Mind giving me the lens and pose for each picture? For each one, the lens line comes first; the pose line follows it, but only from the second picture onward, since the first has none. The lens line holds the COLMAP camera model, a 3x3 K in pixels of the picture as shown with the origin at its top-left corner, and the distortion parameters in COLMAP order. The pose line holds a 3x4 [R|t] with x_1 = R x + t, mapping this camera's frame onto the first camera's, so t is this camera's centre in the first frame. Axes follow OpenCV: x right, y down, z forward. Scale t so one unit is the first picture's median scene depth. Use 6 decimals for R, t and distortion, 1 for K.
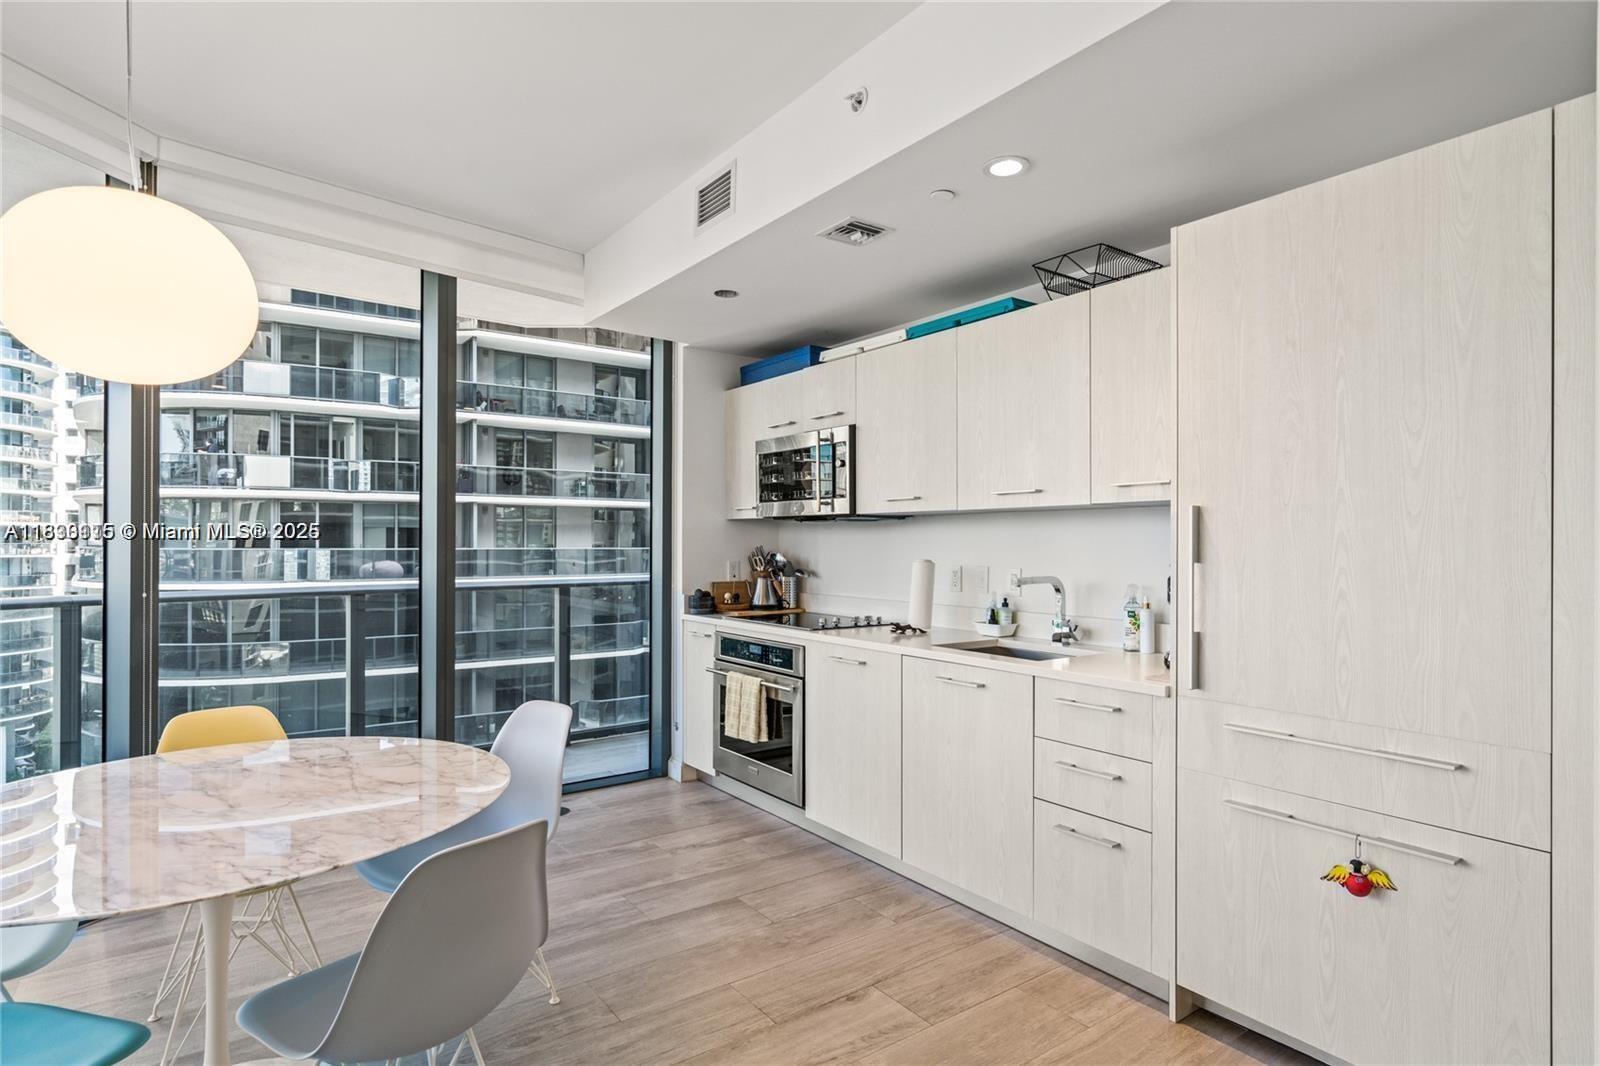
lens RADIAL K [[840.2, 0, 797.2], [0, 840.2, 541.2], [0, 0, 1]] dist [0.003779, 0.000674]
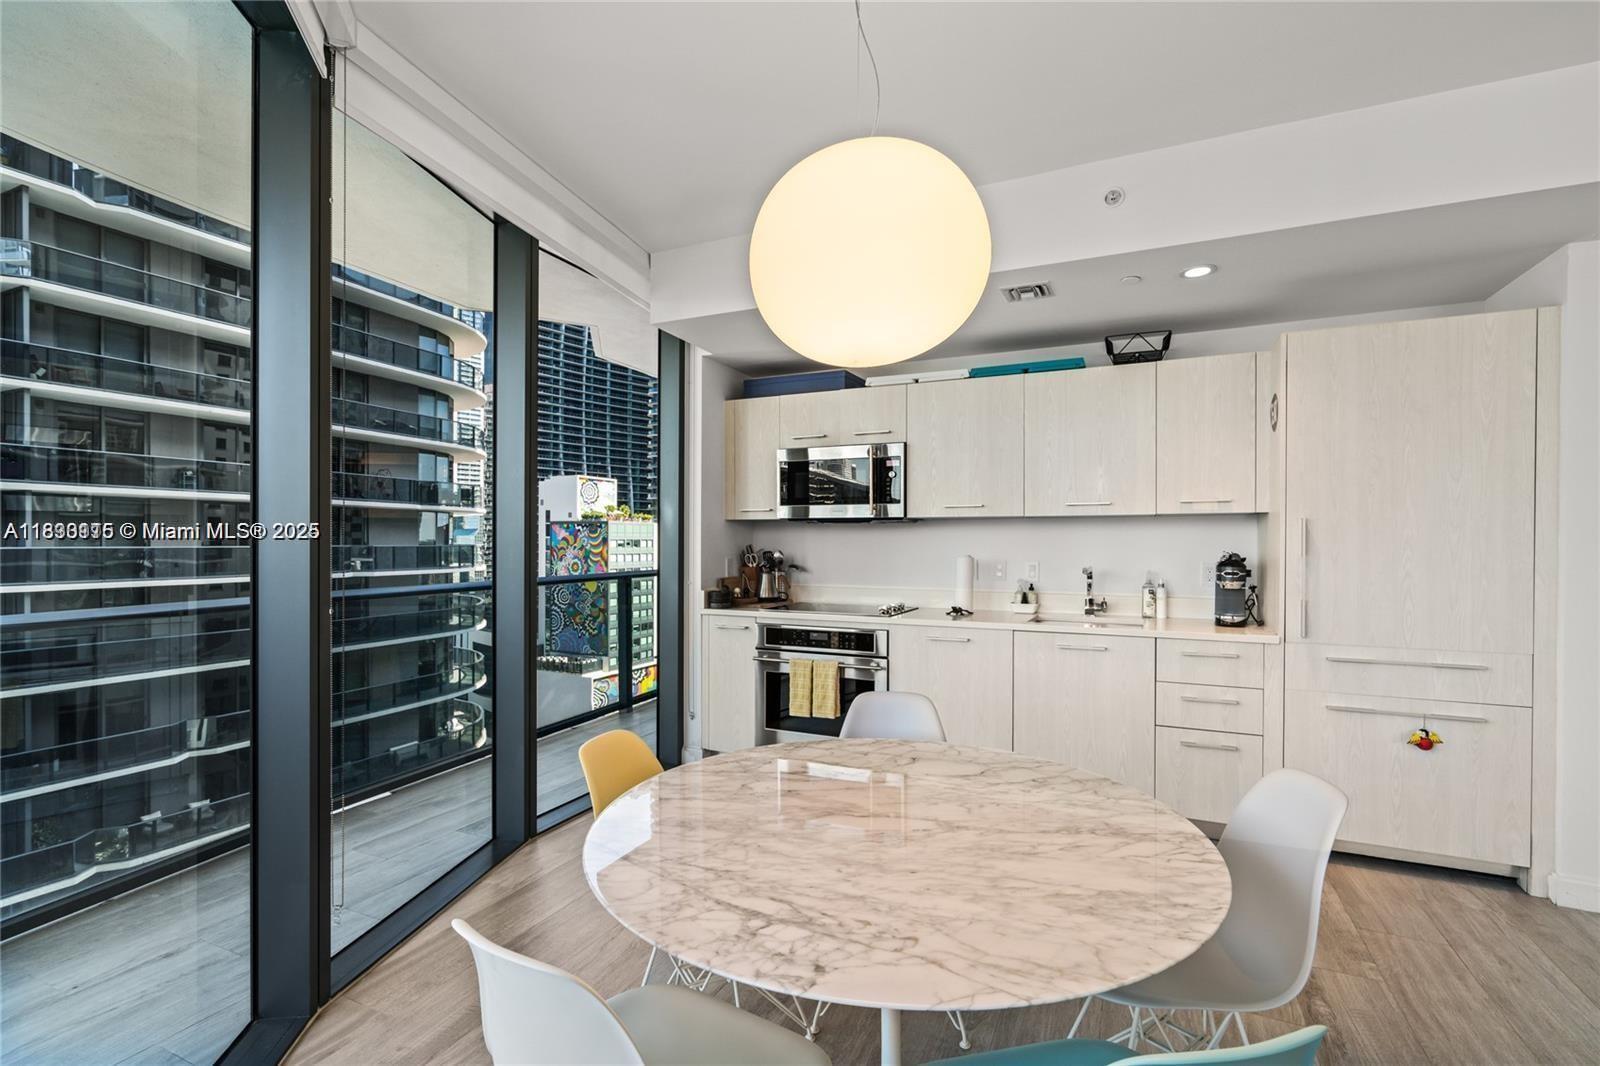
lens RADIAL K [[731.2, 0, 801.2], [0, 731.2, 546.6], [0, 0, 1]] dist [-0.007628, 0.005923]
pose [[0.873641, -0.004874, 0.486547, -0.567061], [-0.000517, 0.999940, 0.010946, -0.002197], [-0.486572, -0.009814, 0.873586, 0.164047]]
